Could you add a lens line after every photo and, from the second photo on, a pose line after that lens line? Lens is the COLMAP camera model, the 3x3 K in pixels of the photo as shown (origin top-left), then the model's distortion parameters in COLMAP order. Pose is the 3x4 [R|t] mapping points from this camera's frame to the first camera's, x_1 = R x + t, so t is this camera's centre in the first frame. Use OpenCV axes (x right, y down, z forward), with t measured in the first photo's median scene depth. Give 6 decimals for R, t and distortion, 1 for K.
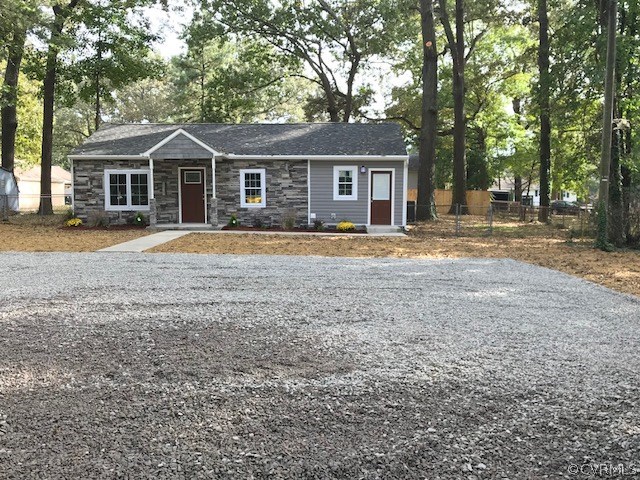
lens RADIAL K [[626.2, 0, 320.0], [0, 626.2, 240.0], [0, 0, 1]] dist [0.084821, -0.009710]
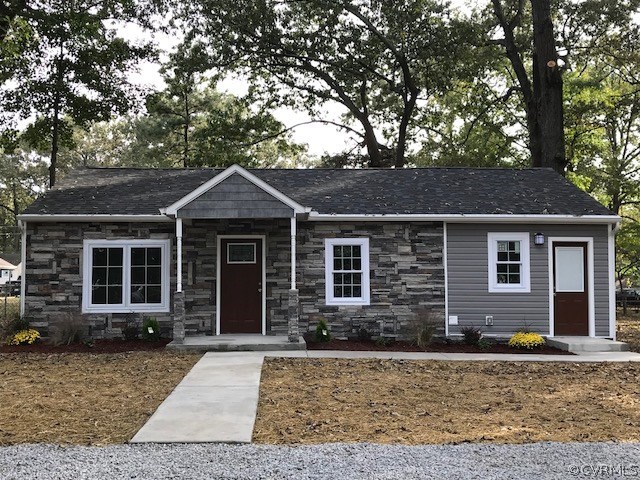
lens RADIAL K [[721.4, 0, 320.0], [0, 721.4, 240.0], [0, 0, 1]] dist [0.107950, -0.023644]
pose [[0.998430, 0.000877, 0.056015, -0.168787], [0.006317, 0.991739, -0.128120, -0.027101], [-0.055665, 0.128273, 0.990176, 0.348779]]
